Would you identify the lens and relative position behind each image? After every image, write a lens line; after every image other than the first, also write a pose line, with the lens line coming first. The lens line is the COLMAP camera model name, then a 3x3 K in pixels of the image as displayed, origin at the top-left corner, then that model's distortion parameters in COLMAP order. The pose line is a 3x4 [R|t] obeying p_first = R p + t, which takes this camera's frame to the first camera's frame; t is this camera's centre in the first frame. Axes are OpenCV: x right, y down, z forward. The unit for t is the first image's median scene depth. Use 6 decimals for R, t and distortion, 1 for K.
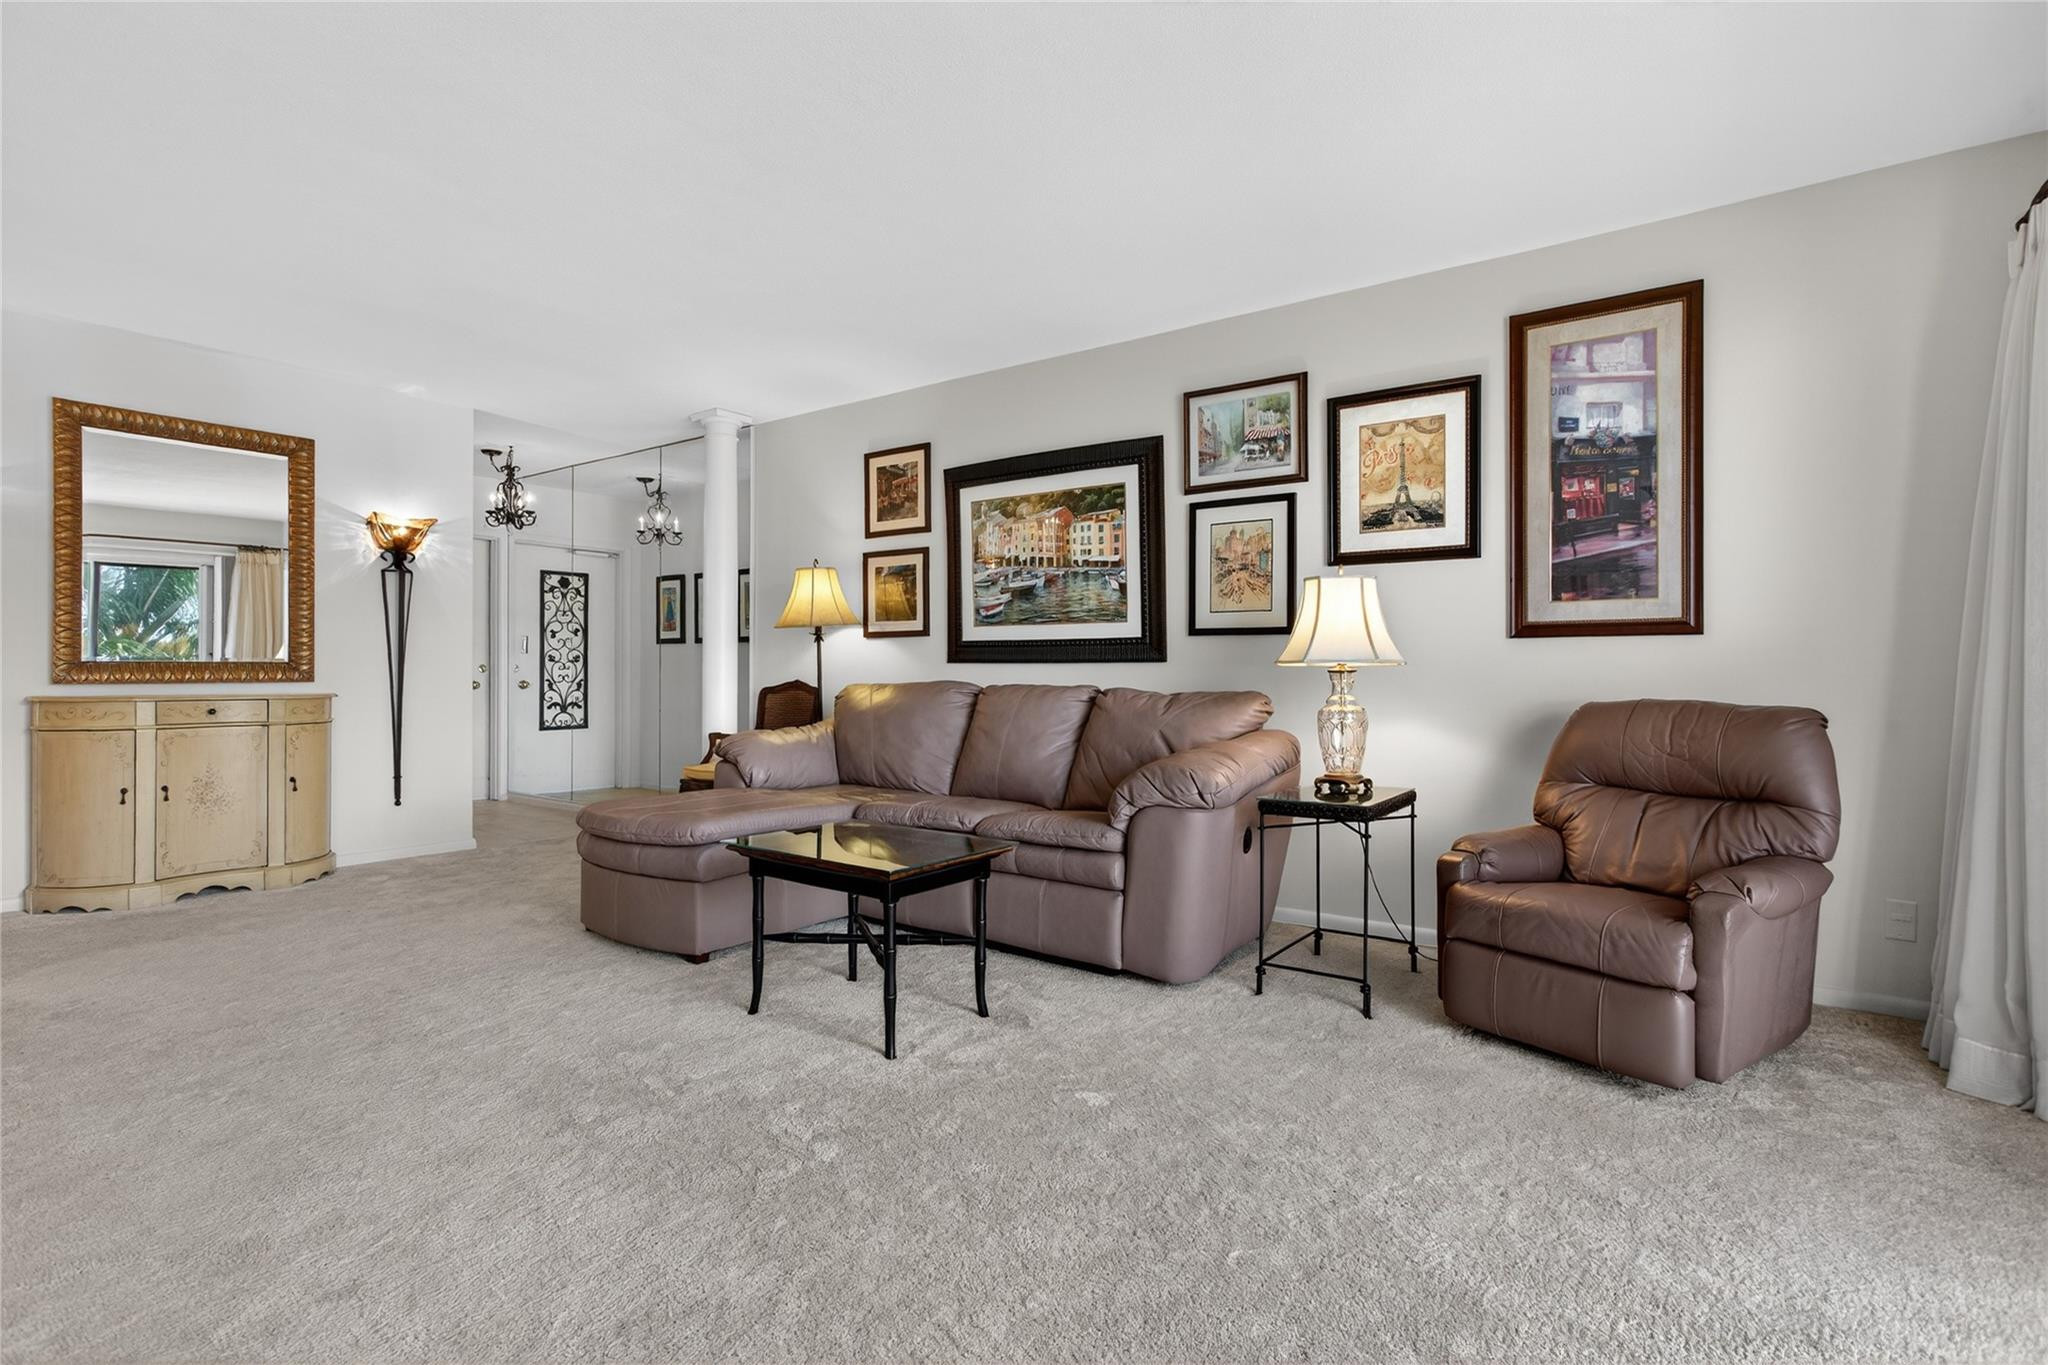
lens RADIAL K [[966.8, 0, 1024.0], [0, 966.8, 682.5], [0, 0, 1]] dist [-0.001136, 0.000118]
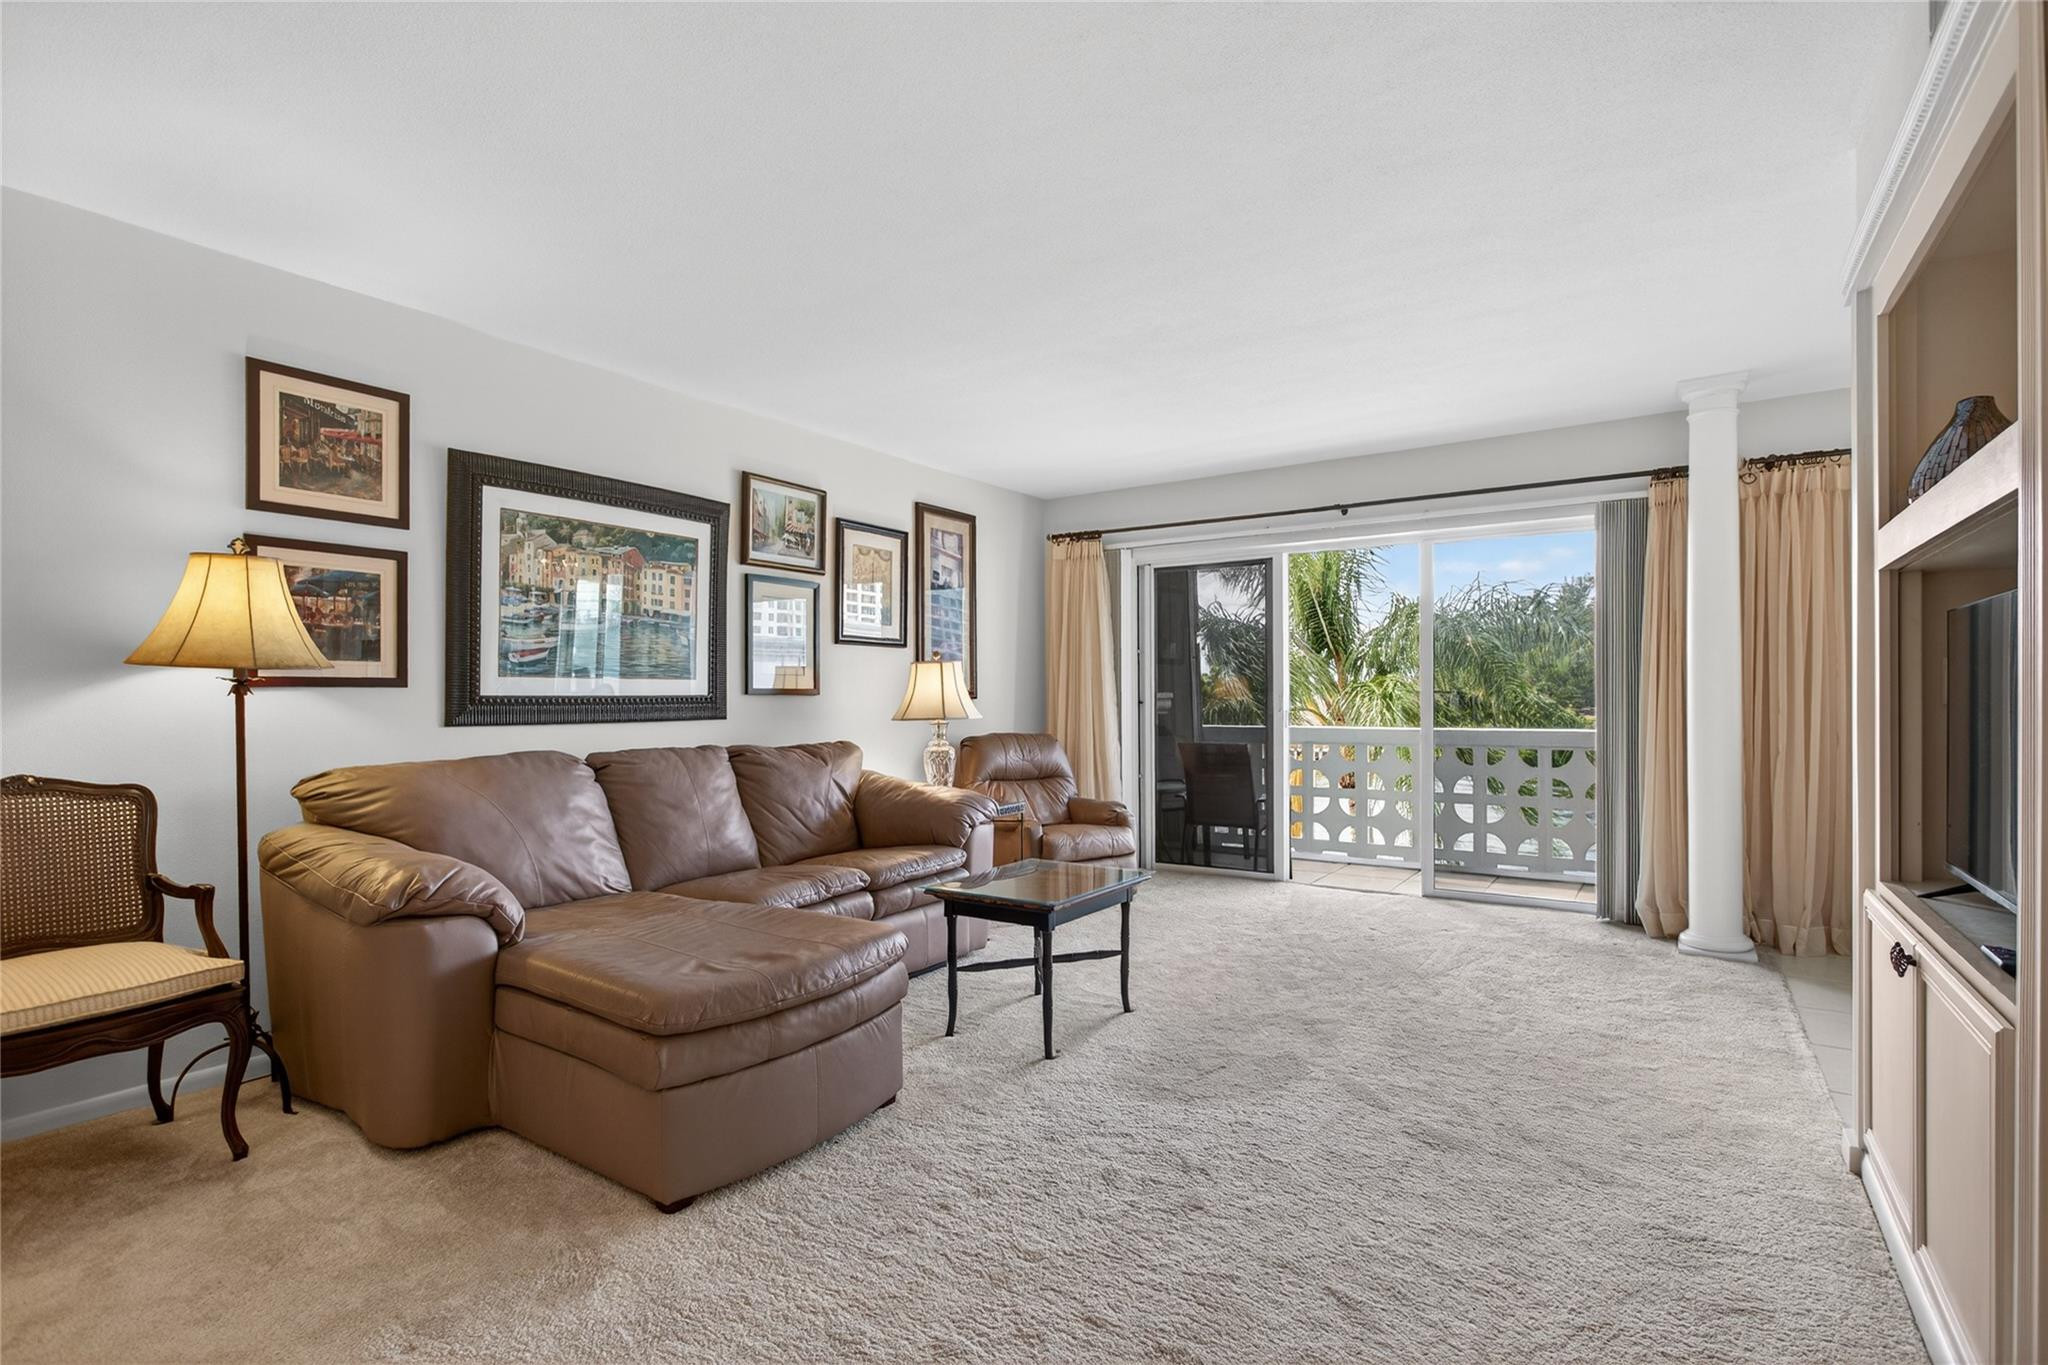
lens RADIAL K [[966.8, 0, 1024.0], [0, 966.8, 682.5], [0, 0, 1]] dist [-0.001136, 0.000118]
pose [[-0.019990, 0.007148, 0.999775, -0.867962], [0.005242, 0.999961, -0.007045, -0.049743], [-0.999786, 0.005100, -0.020027, 0.667760]]
